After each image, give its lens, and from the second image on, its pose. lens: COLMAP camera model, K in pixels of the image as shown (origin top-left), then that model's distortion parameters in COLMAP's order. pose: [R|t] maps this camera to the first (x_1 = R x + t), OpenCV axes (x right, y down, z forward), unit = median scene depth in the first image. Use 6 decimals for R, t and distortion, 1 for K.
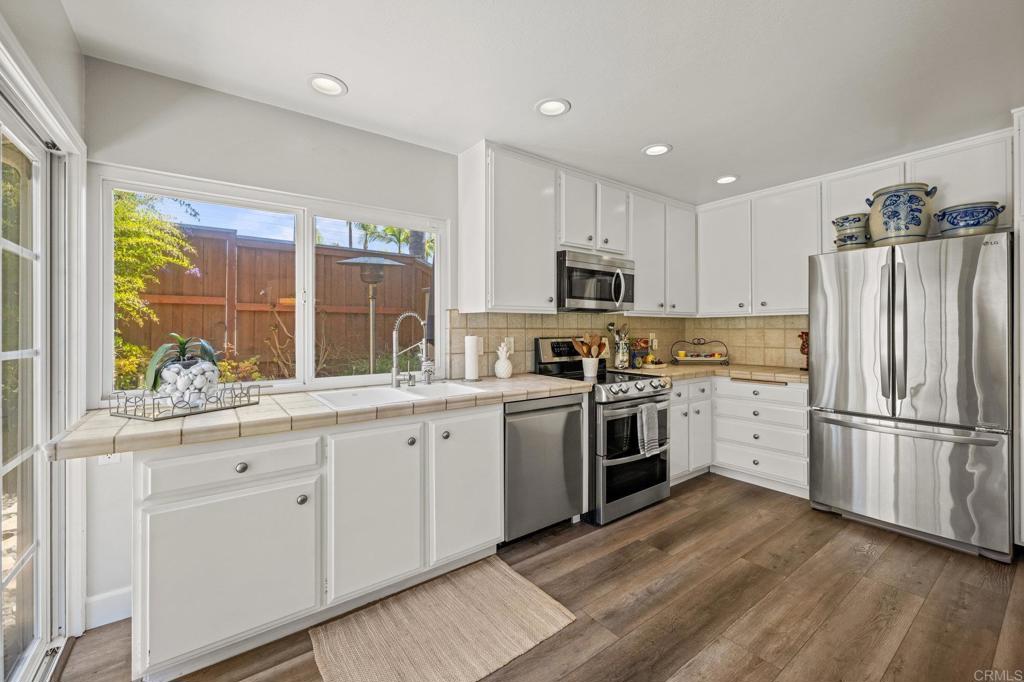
lens RADIAL K [[412.9, 0, 506.9], [0, 412.9, 327.0], [0, 0, 1]] dist [-0.004056, -0.000356]
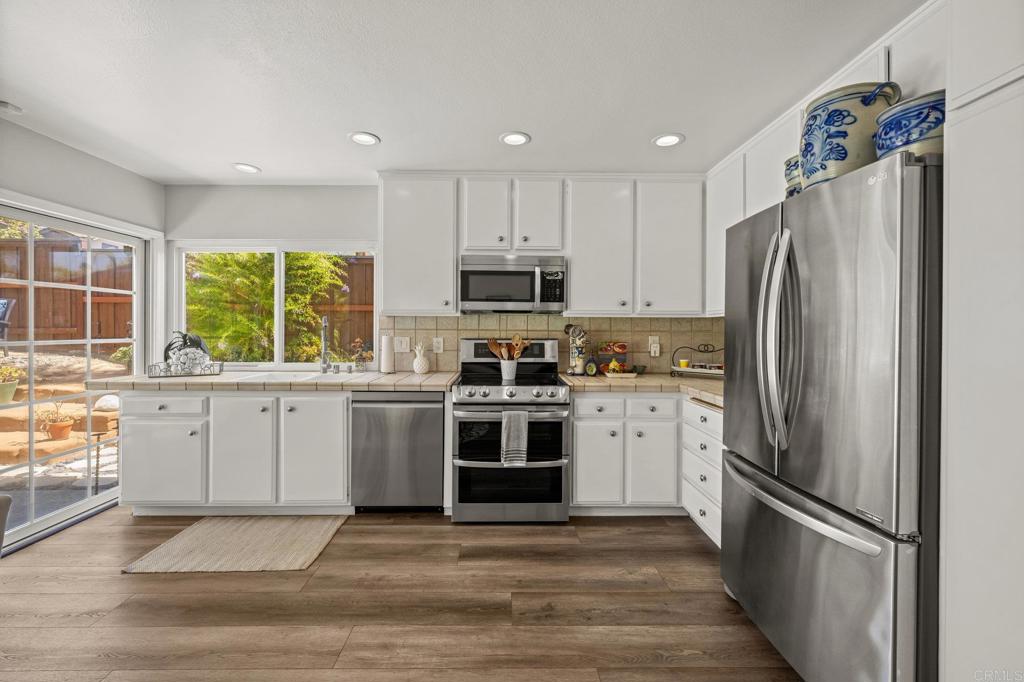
lens RADIAL K [[412.9, 0, 511.0], [0, 412.9, 327.1], [0, 0, 1]] dist [-0.004056, -0.000356]
pose [[0.818407, 0.004726, -0.574620, 0.985368], [-0.003739, 0.999989, 0.002898, -0.008582], [0.574627, -0.000223, 0.818415, 0.257116]]
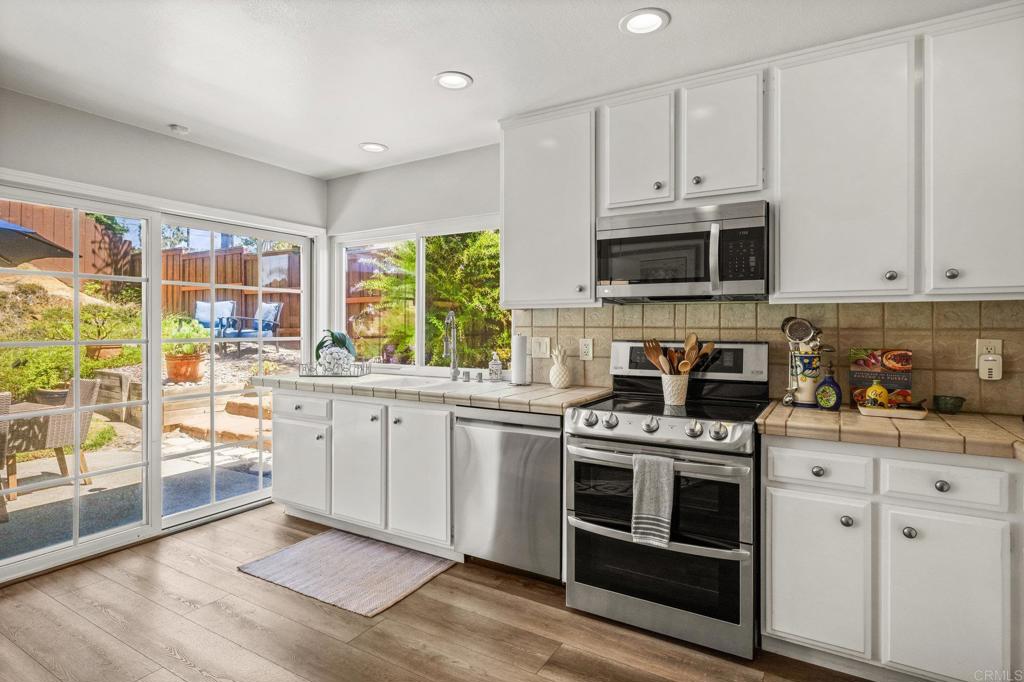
lens RADIAL K [[532.7, 0, 513.5], [0, 532.7, 323.6], [0, 0, 1]] dist [-0.002466, -0.000017]
pose [[0.394033, -0.003985, -0.919088, 1.084424], [0.001222, 0.999992, -0.003811, 0.000545], [0.919095, 0.000378, 0.394035, 0.587170]]
